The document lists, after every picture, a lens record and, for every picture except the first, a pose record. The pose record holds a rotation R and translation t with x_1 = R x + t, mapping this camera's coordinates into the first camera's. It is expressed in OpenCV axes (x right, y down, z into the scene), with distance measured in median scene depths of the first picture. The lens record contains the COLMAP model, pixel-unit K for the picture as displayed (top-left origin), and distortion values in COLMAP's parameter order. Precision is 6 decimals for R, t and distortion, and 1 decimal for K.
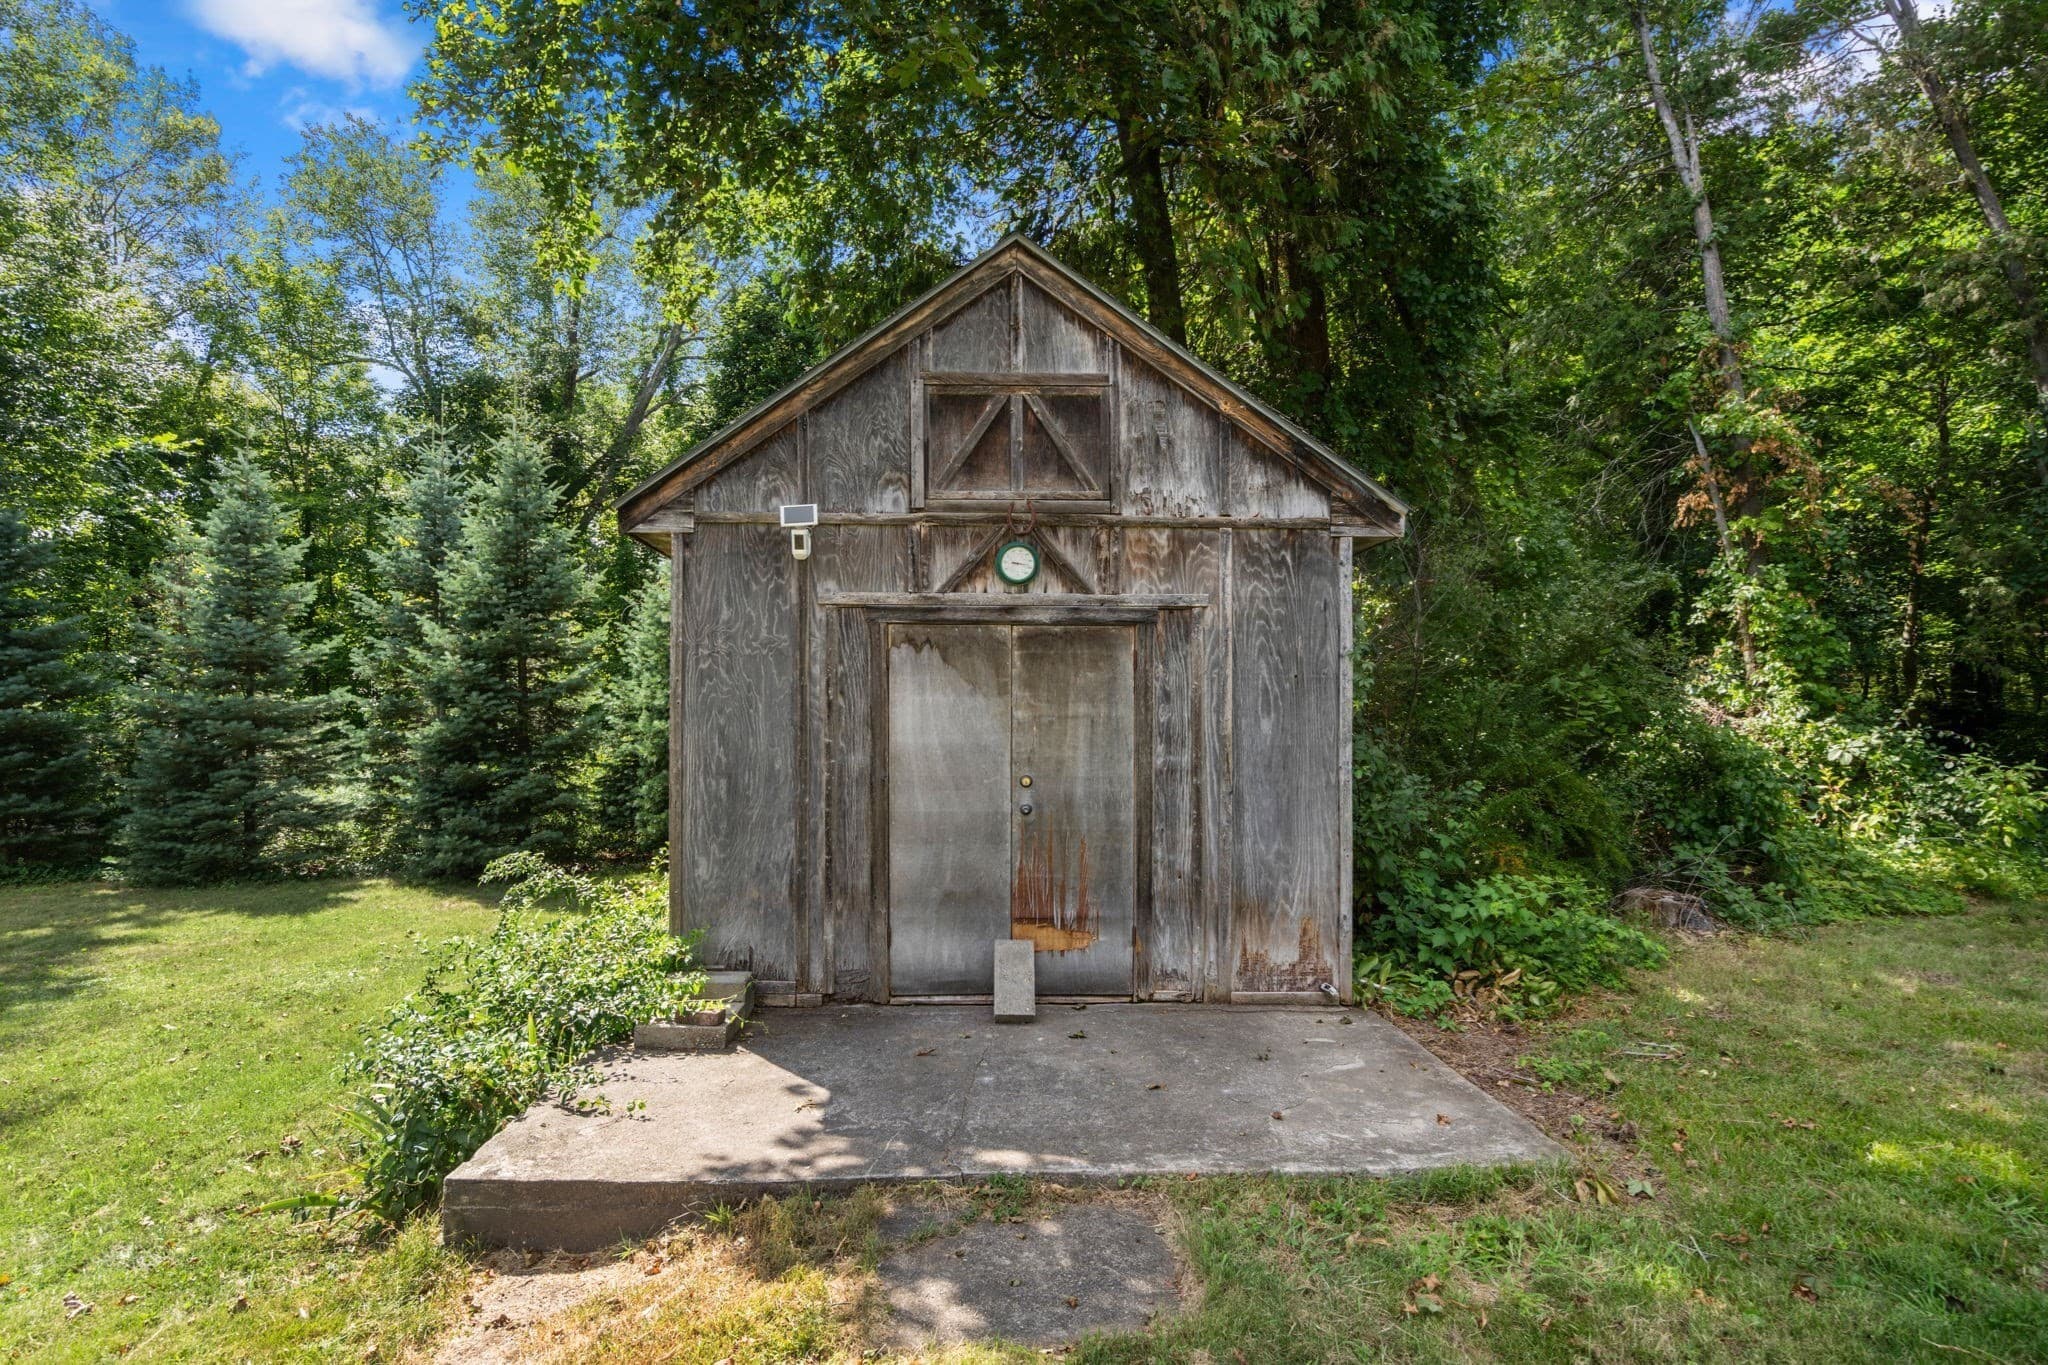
lens RADIAL K [[955.2, 0, 1020.5], [0, 955.2, 671.7], [0, 0, 1]] dist [0.013659, 0.000028]
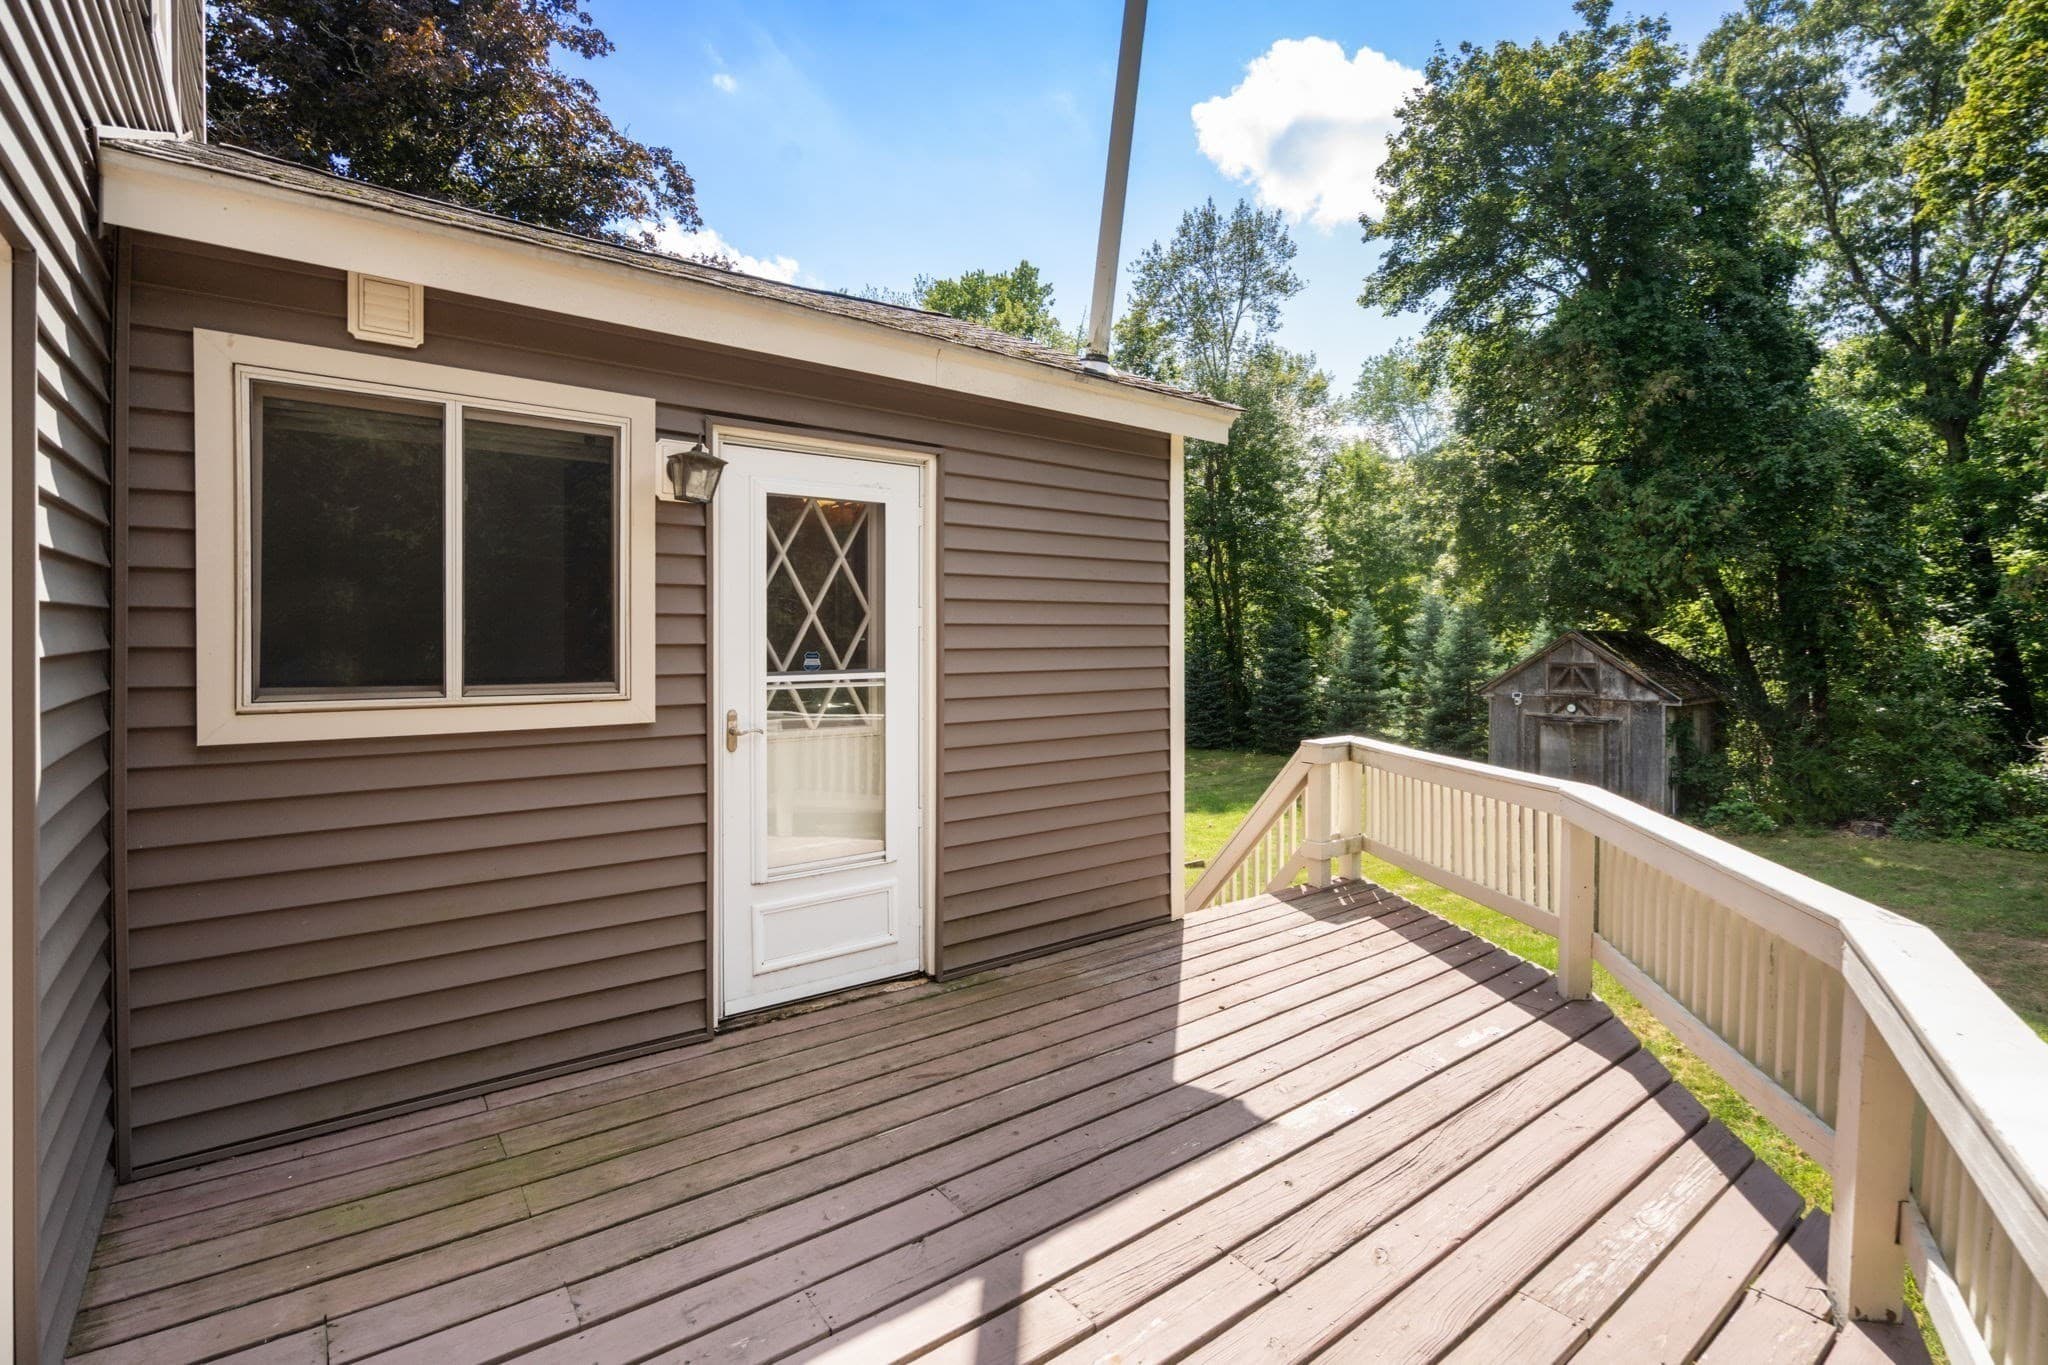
lens RADIAL K [[955.2, 0, 1020.5], [0, 955.2, 671.7], [0, 0, 1]] dist [0.013659, 0.000028]
pose [[0.592481, 0.030928, -0.804991, 1.930223], [0.036417, 0.997213, 0.065117, -0.628935], [0.804761, -0.067896, 0.589703, -3.388868]]
